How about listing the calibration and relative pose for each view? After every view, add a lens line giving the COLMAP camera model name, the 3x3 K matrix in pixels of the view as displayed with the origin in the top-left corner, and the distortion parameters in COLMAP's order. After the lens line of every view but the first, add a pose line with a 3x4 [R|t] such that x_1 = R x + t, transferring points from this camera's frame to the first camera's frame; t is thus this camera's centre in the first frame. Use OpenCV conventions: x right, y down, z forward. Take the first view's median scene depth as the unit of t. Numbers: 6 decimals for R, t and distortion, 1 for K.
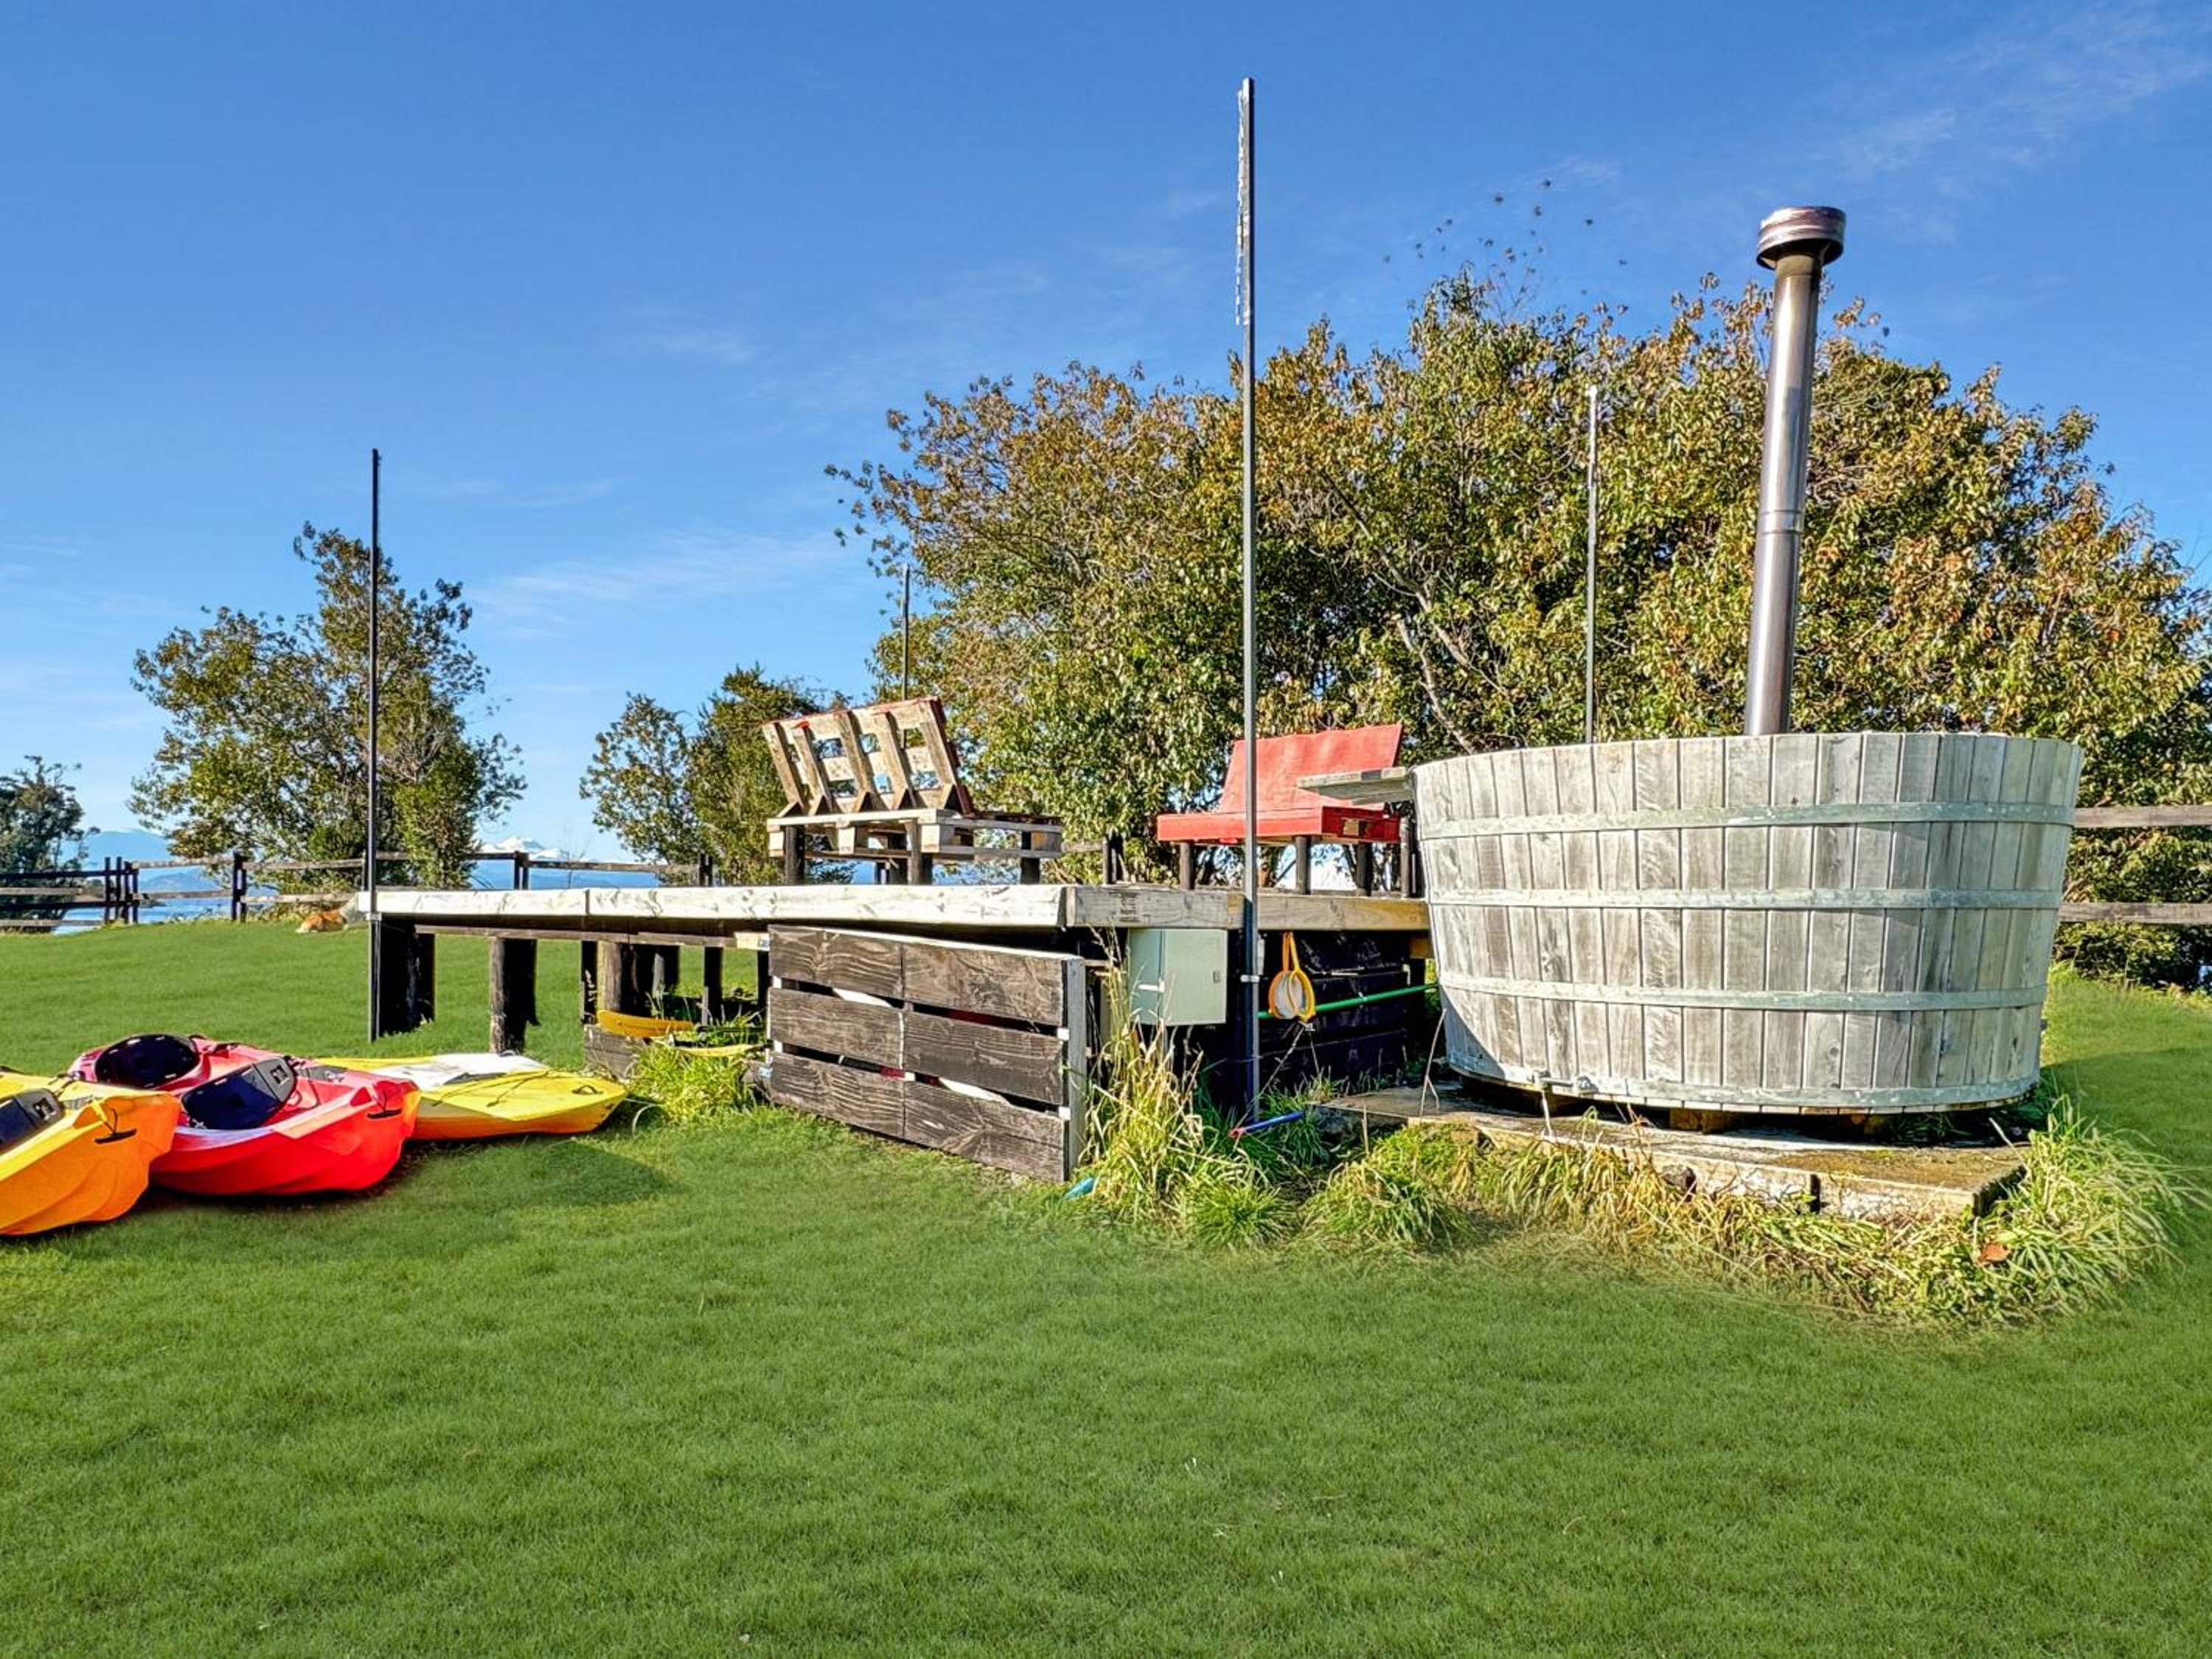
lens RADIAL K [[1824.4, 0, 1202.4], [0, 1824.4, 830.2], [0, 0, 1]] dist [0.001630, -0.000385]
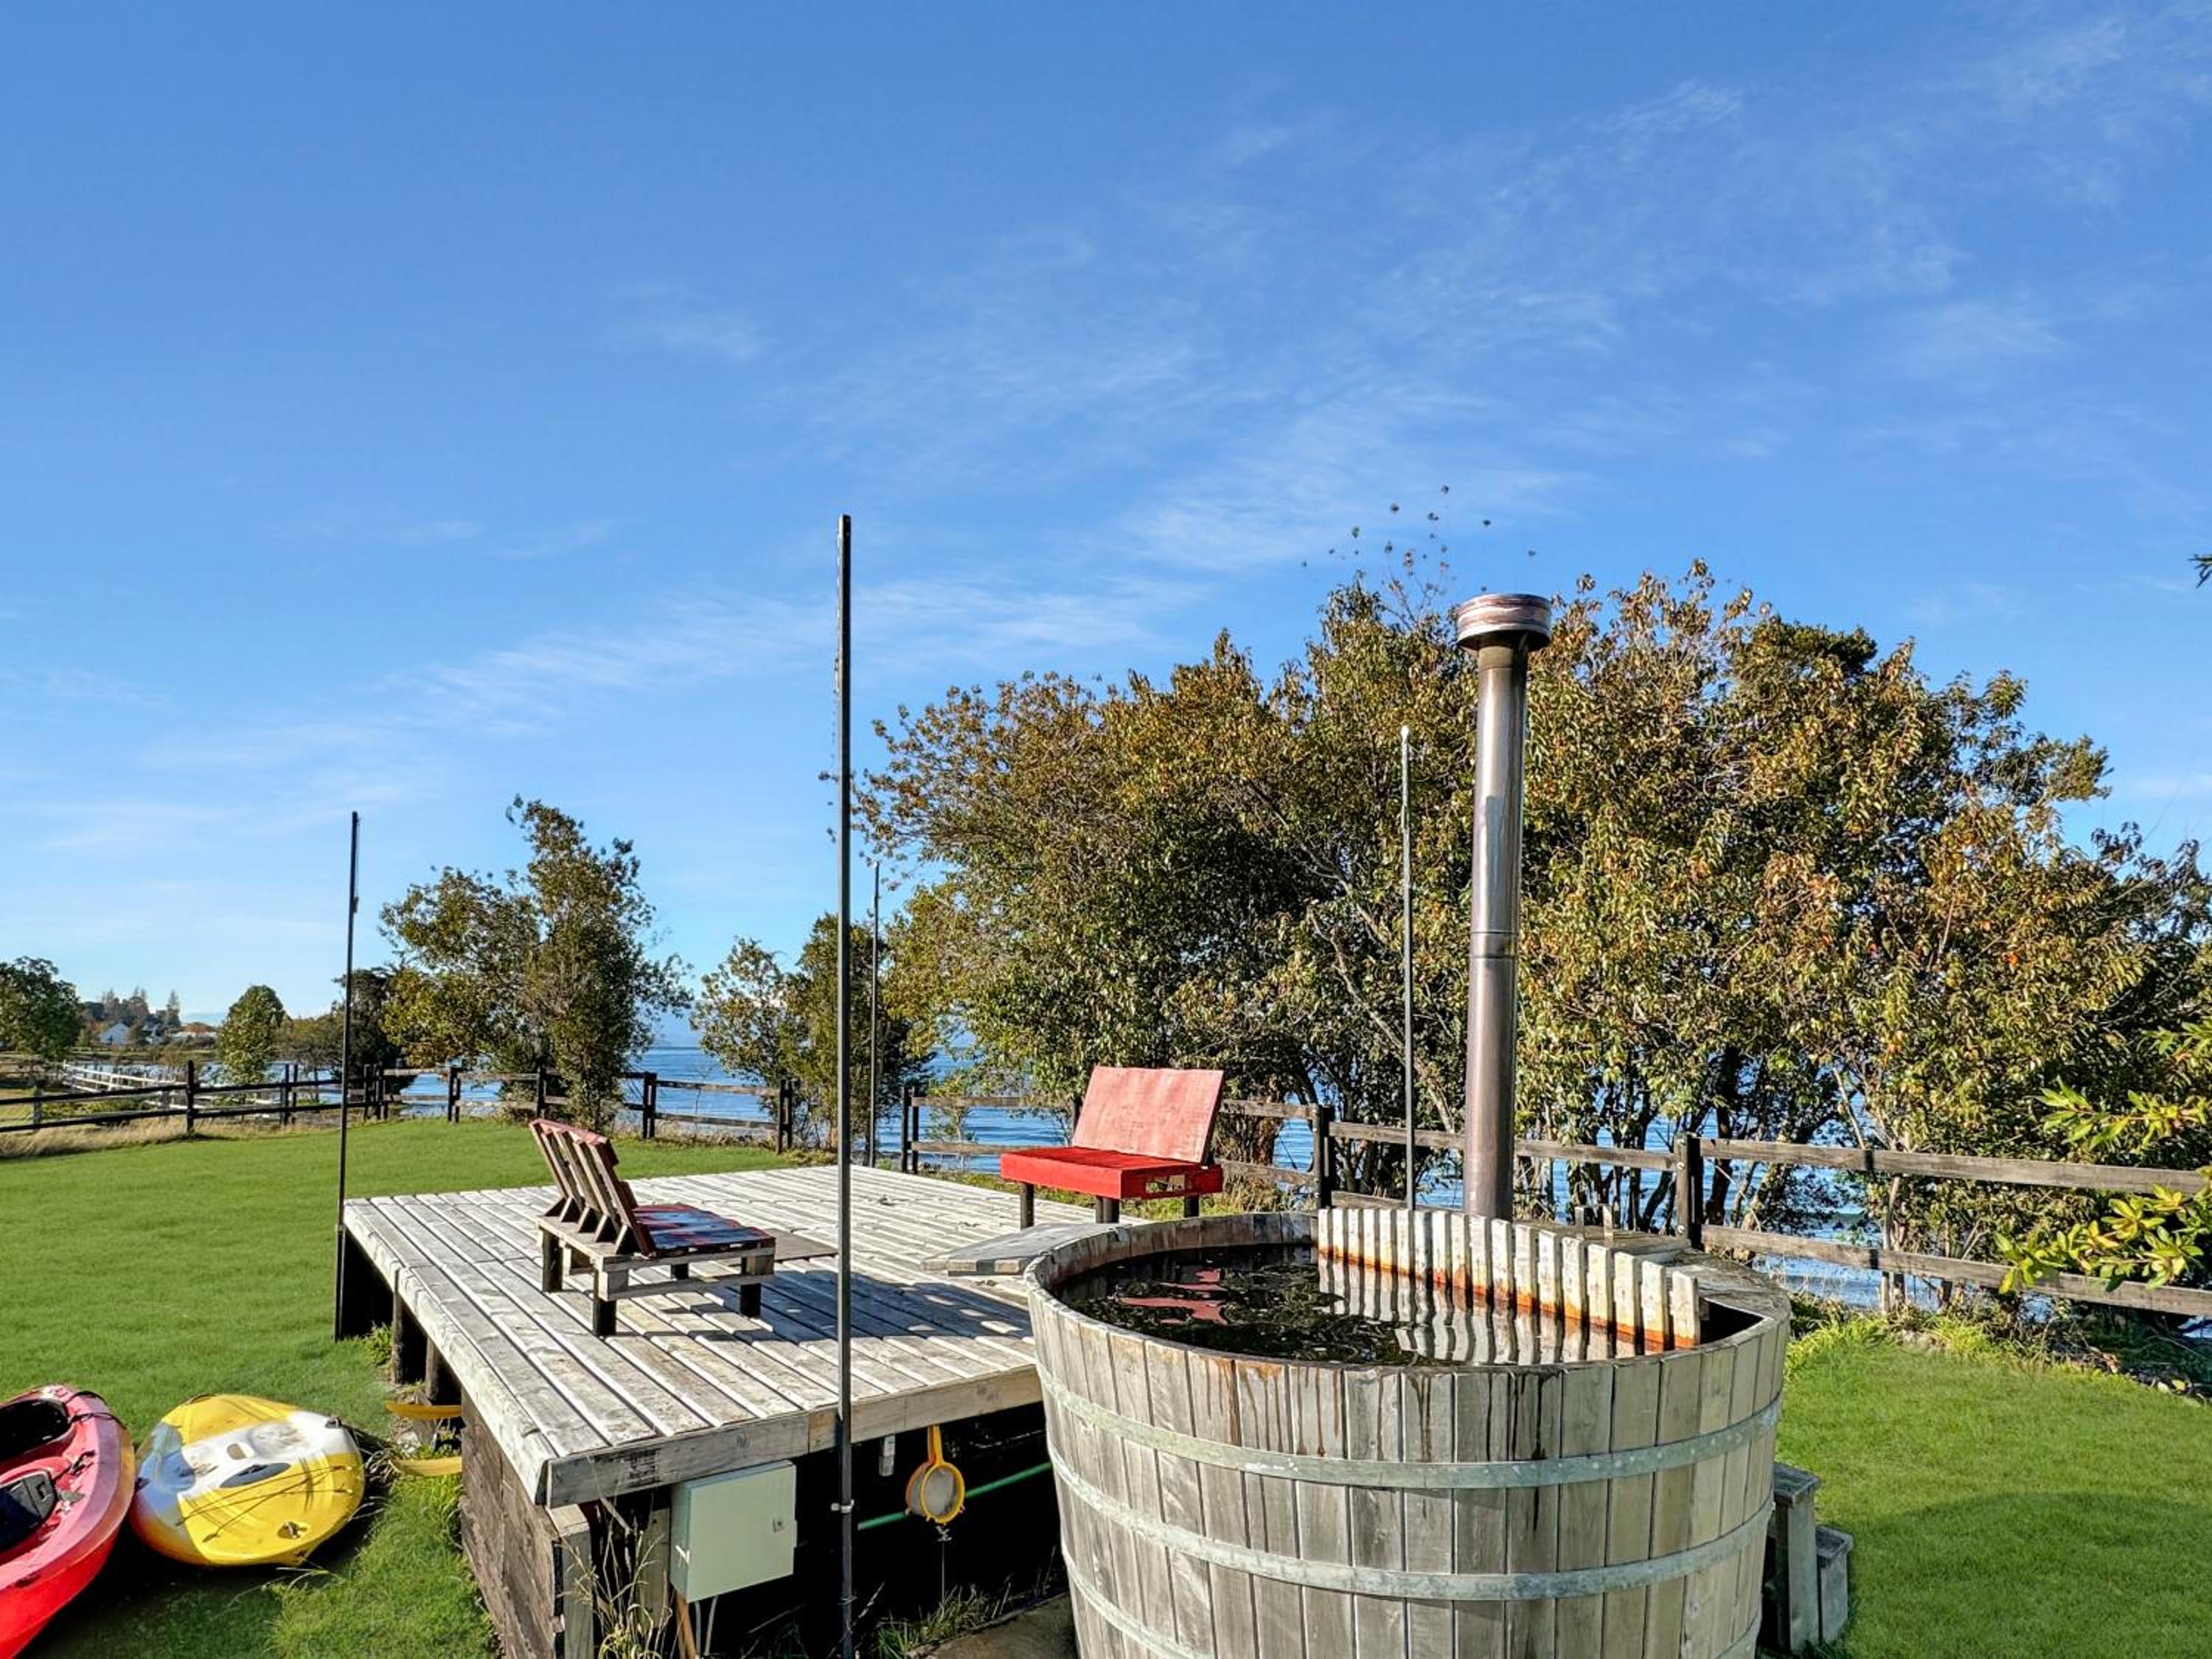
lens RADIAL K [[1469.5, 0, 1106.0], [0, 1469.5, 829.5], [0, 0, 1]] dist [-0.001673, 0.004709]
pose [[0.983624, -0.030944, -0.177559, 0.140973], [0.016338, 0.996404, -0.083142, -0.090510], [0.179493, 0.078880, 0.980592, 0.142265]]
